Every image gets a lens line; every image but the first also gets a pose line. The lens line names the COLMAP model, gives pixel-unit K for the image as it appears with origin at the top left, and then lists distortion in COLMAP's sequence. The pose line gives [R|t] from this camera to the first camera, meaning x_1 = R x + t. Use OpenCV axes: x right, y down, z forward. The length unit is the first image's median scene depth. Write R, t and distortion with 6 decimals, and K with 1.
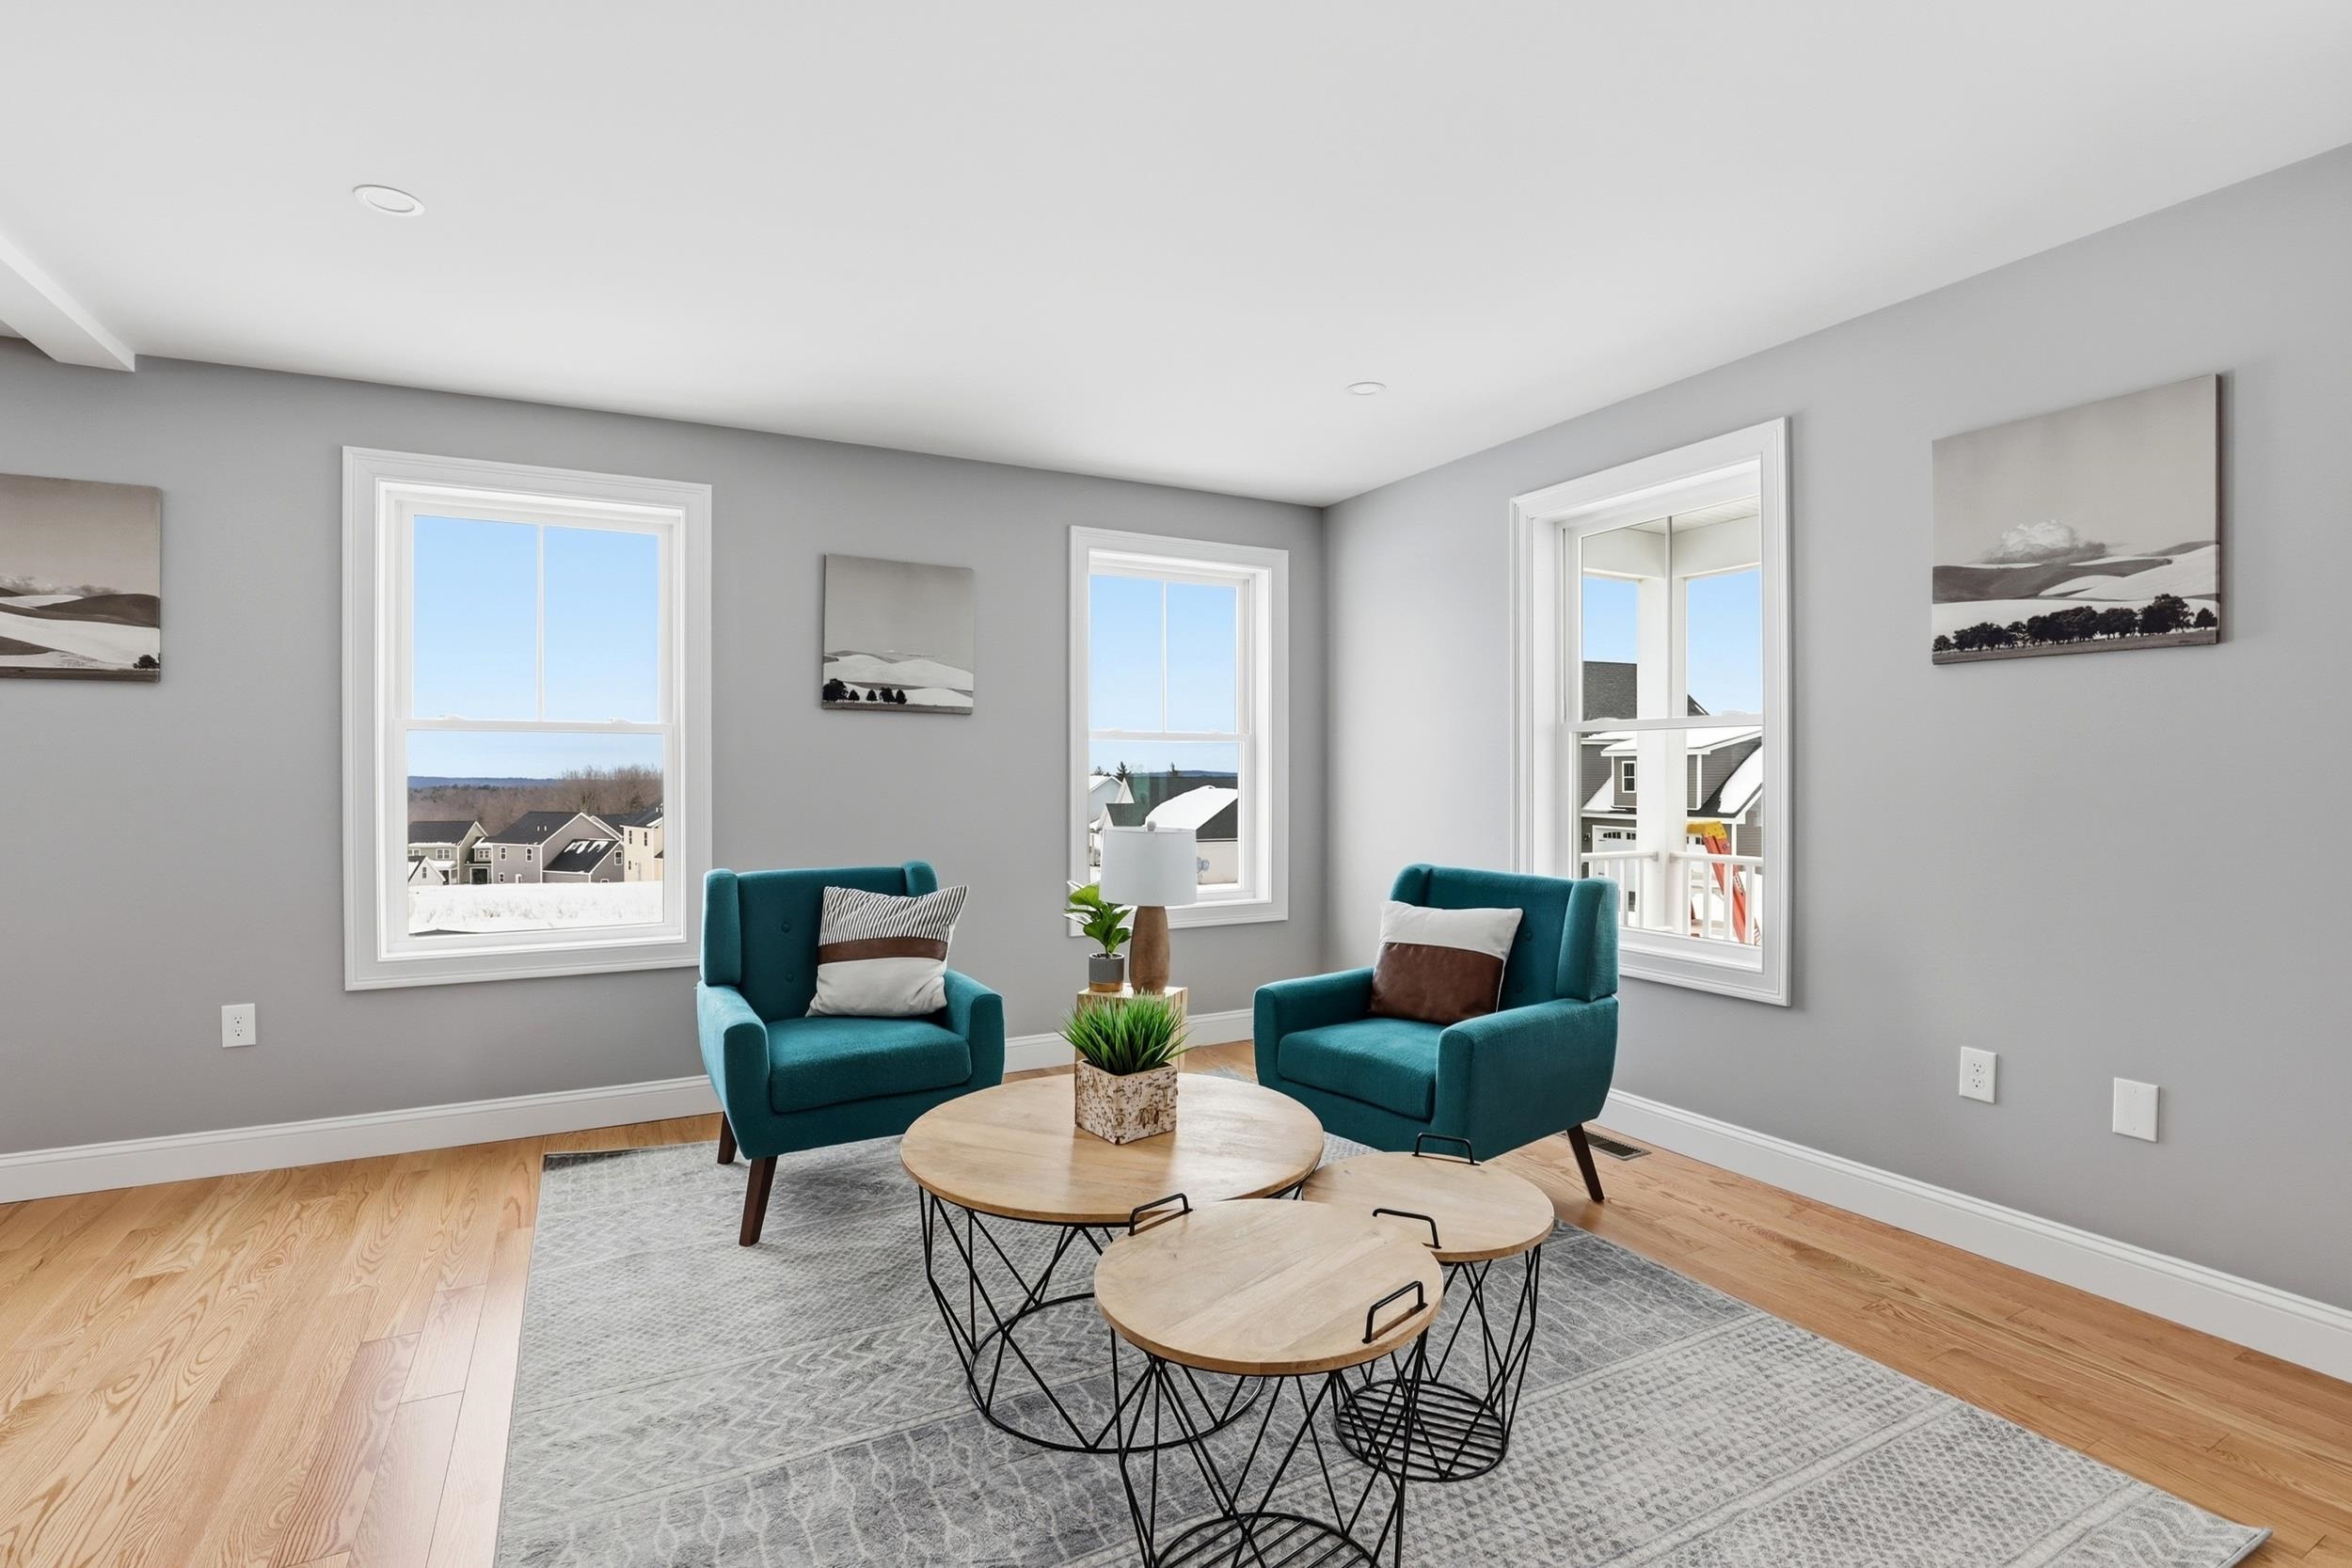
lens RADIAL K [[1087.8, 0, 1176.0], [0, 1087.8, 784.0], [0, 0, 1]] dist [-0.035592, 0.005131]
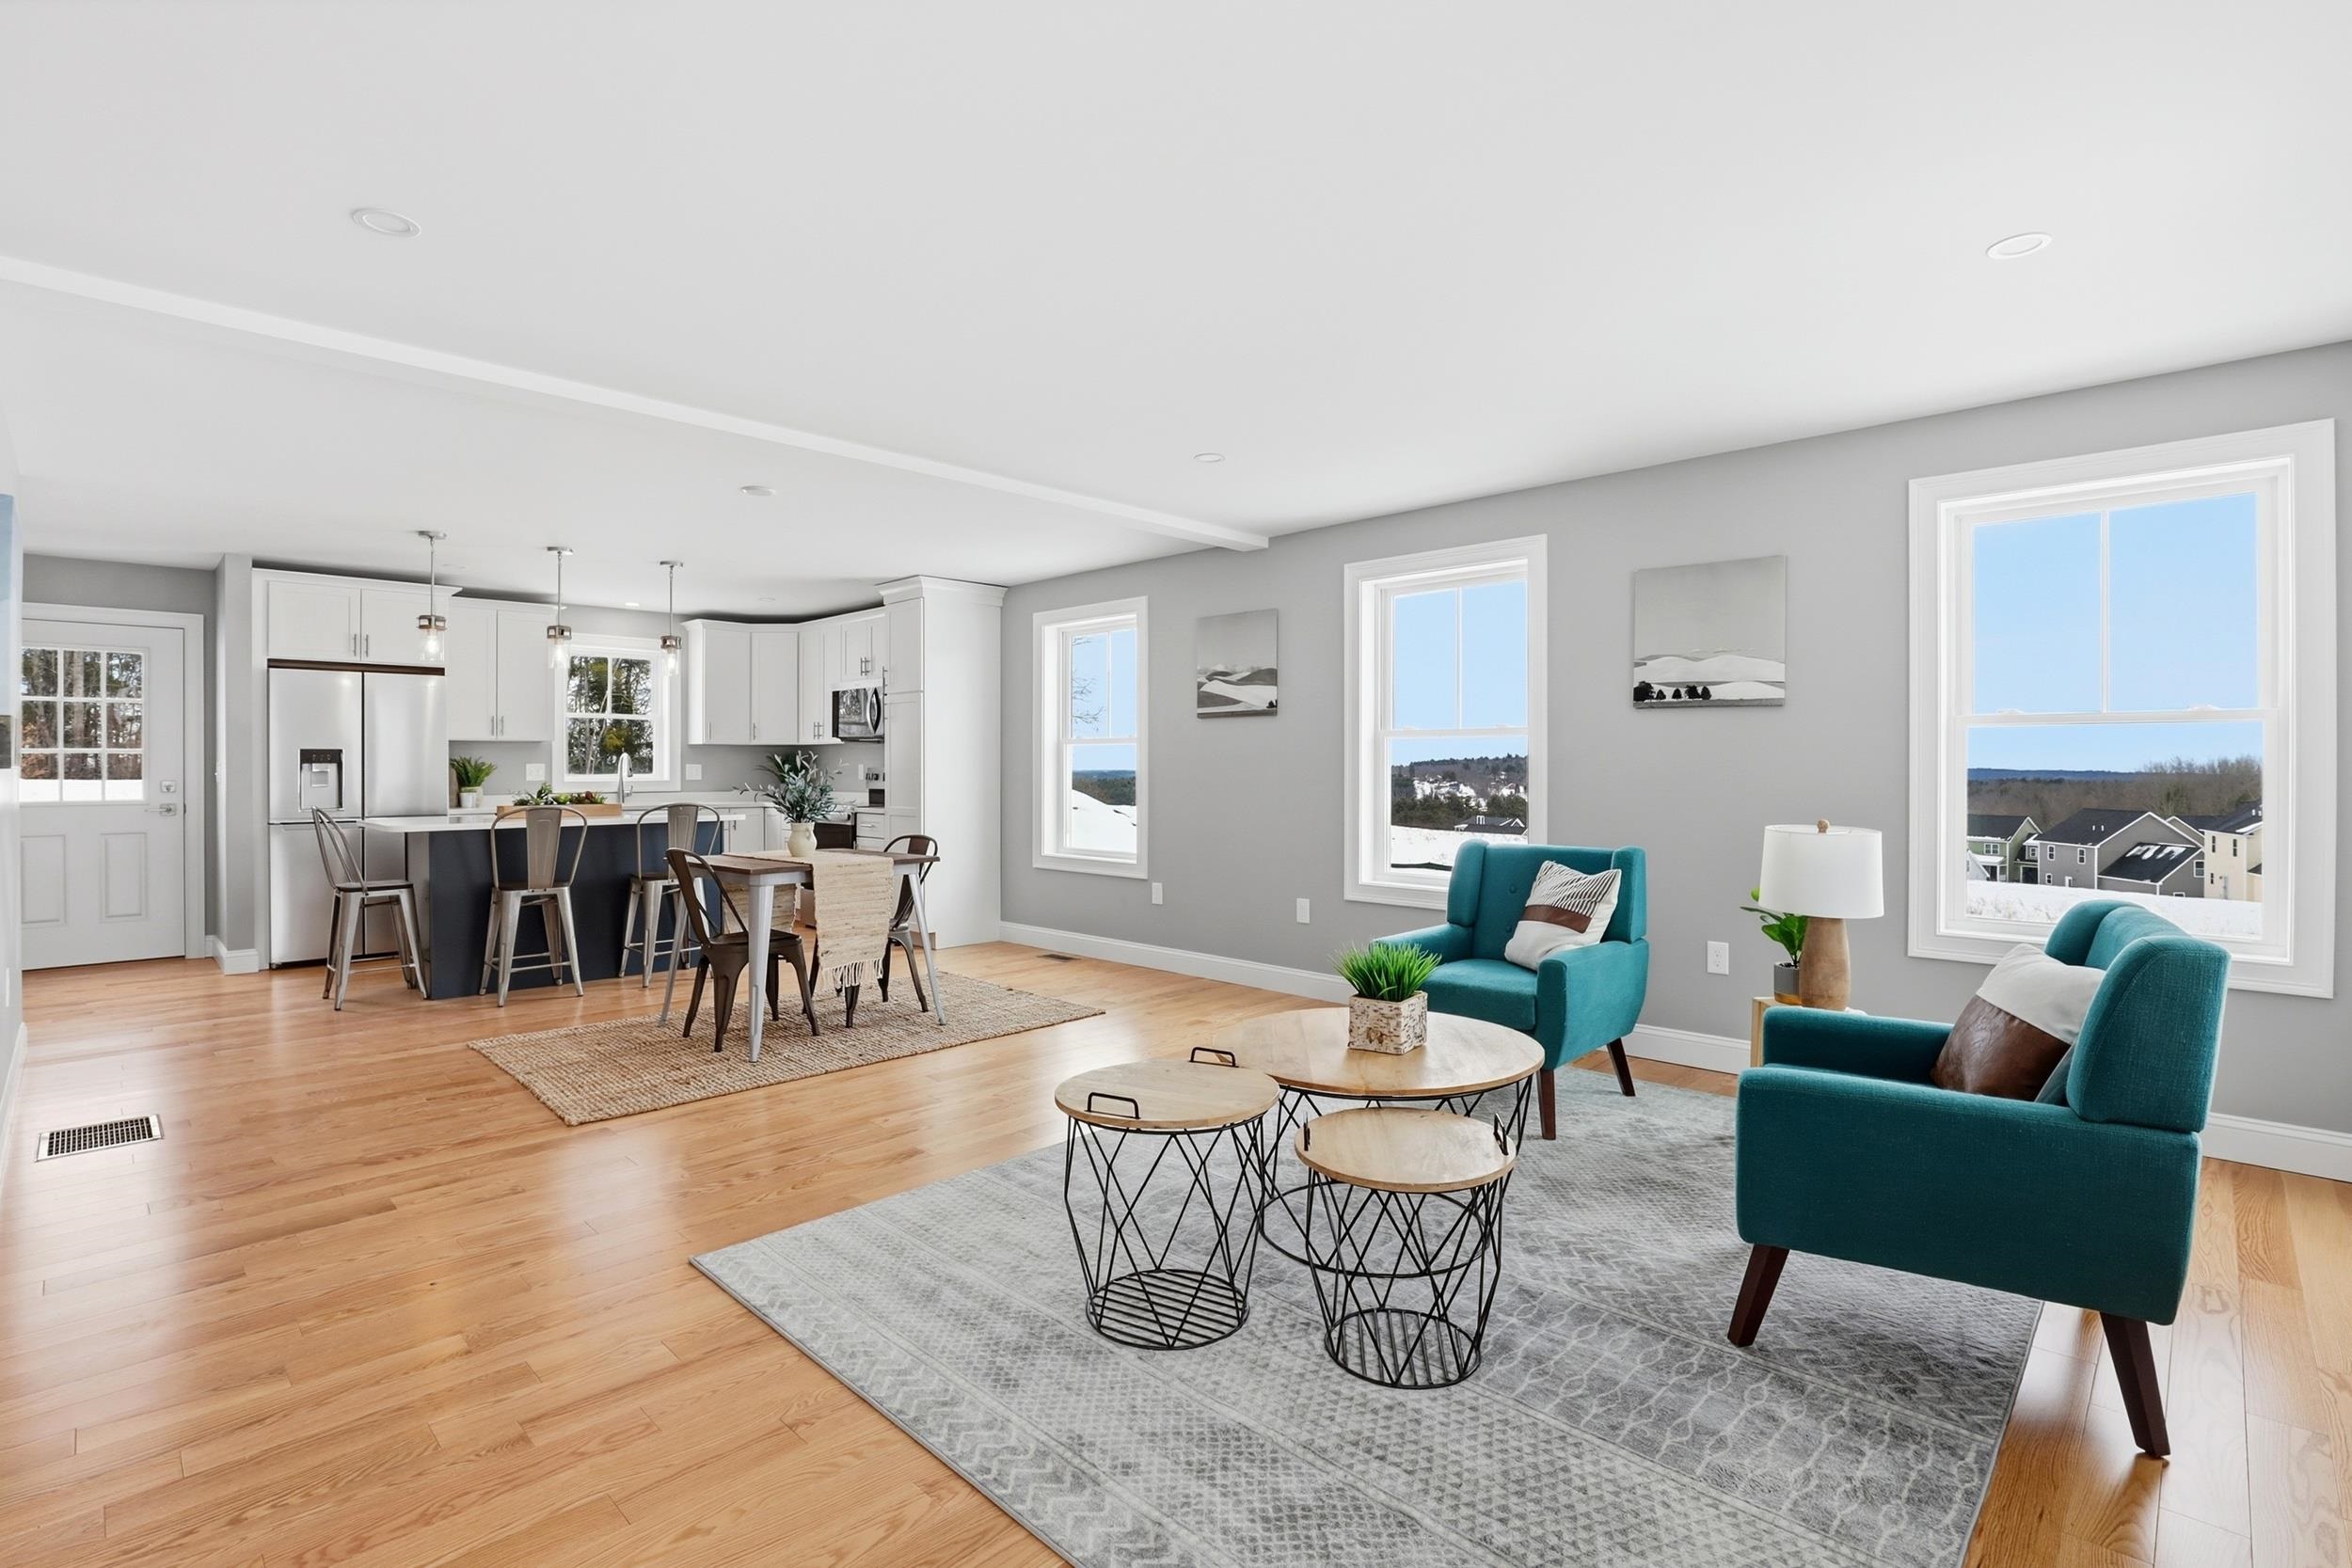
lens RADIAL K [[1091.6, 0, 1174.3], [0, 1091.6, 771.5], [0, 0, 1]] dist [-0.030857, 0.000180]
pose [[0.301311, 0.006197, -0.953506, 0.753580], [-0.010274, 0.999942, 0.003252, -0.003956], [0.953471, 0.008816, 0.301357, 0.259517]]
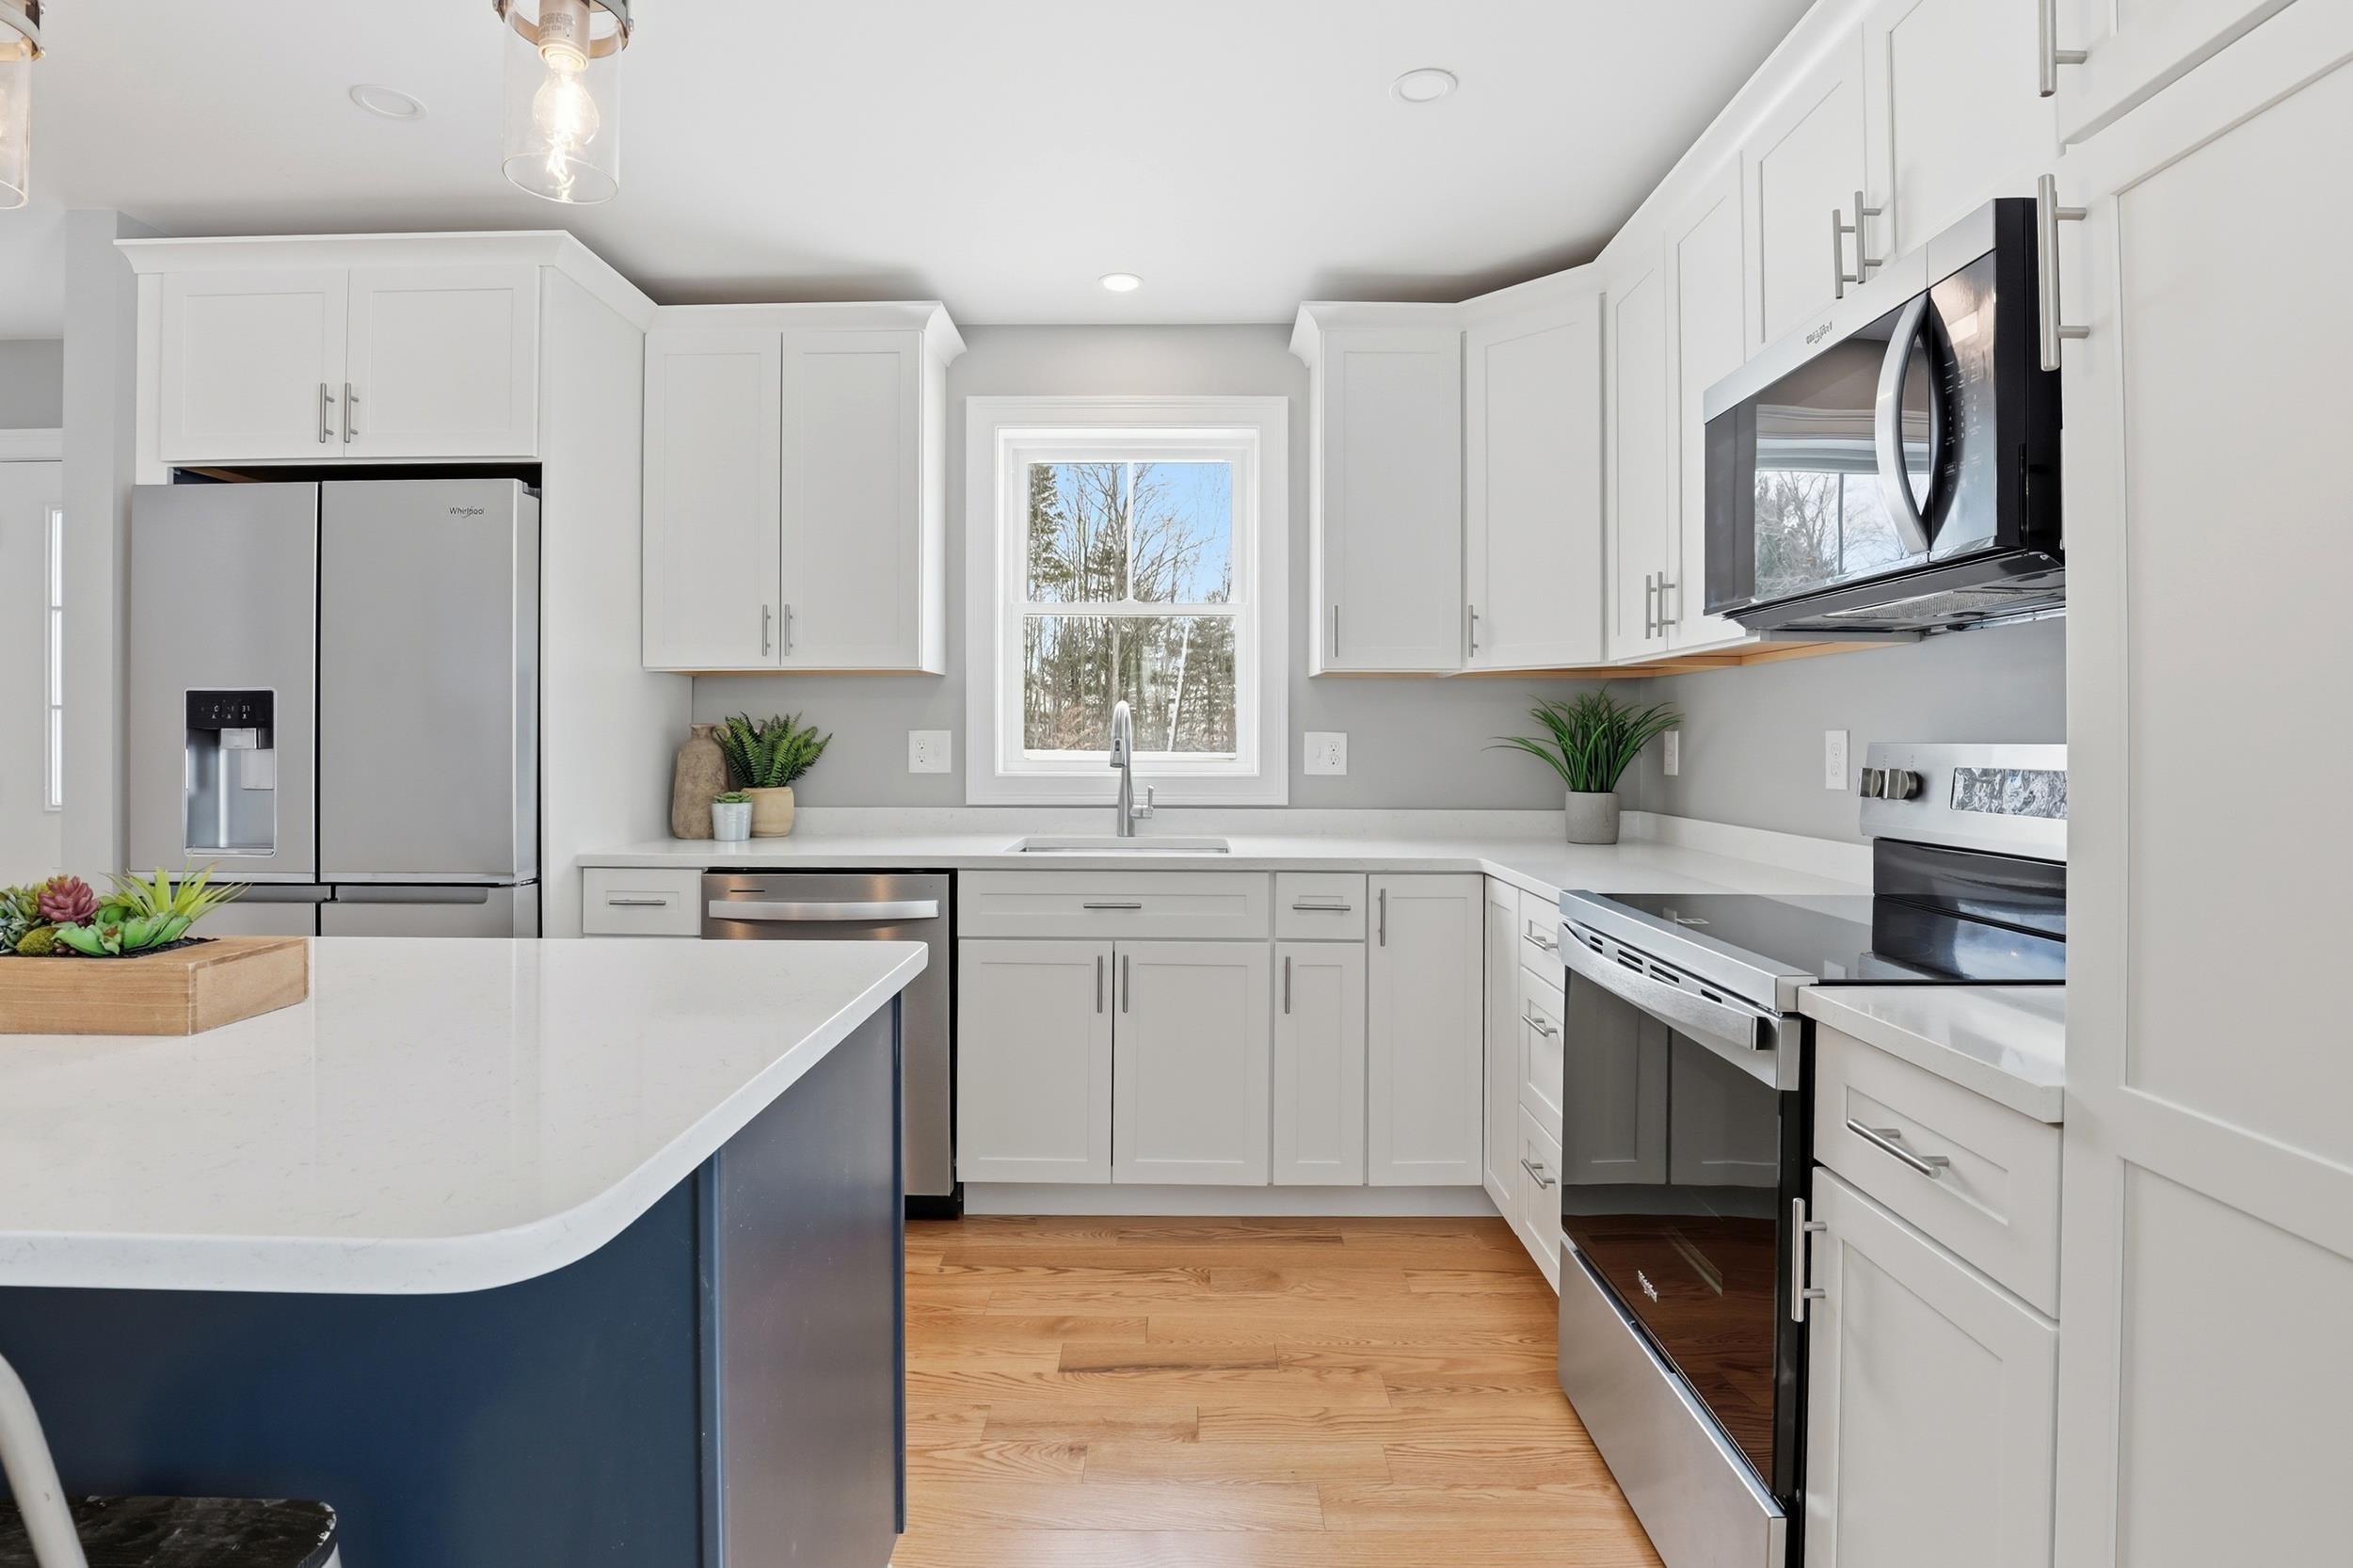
lens RADIAL K [[1142.2, 0, 1180.2], [0, 1142.2, 734.1], [0, 0, 1]] dist [-0.030610, 0.001248]
pose [[-0.471494, -0.002634, -0.881866, -1.274333], [-0.008740, 0.999960, 0.001686, 0.000231], [0.881826, 0.008502, -0.471498, 0.304780]]
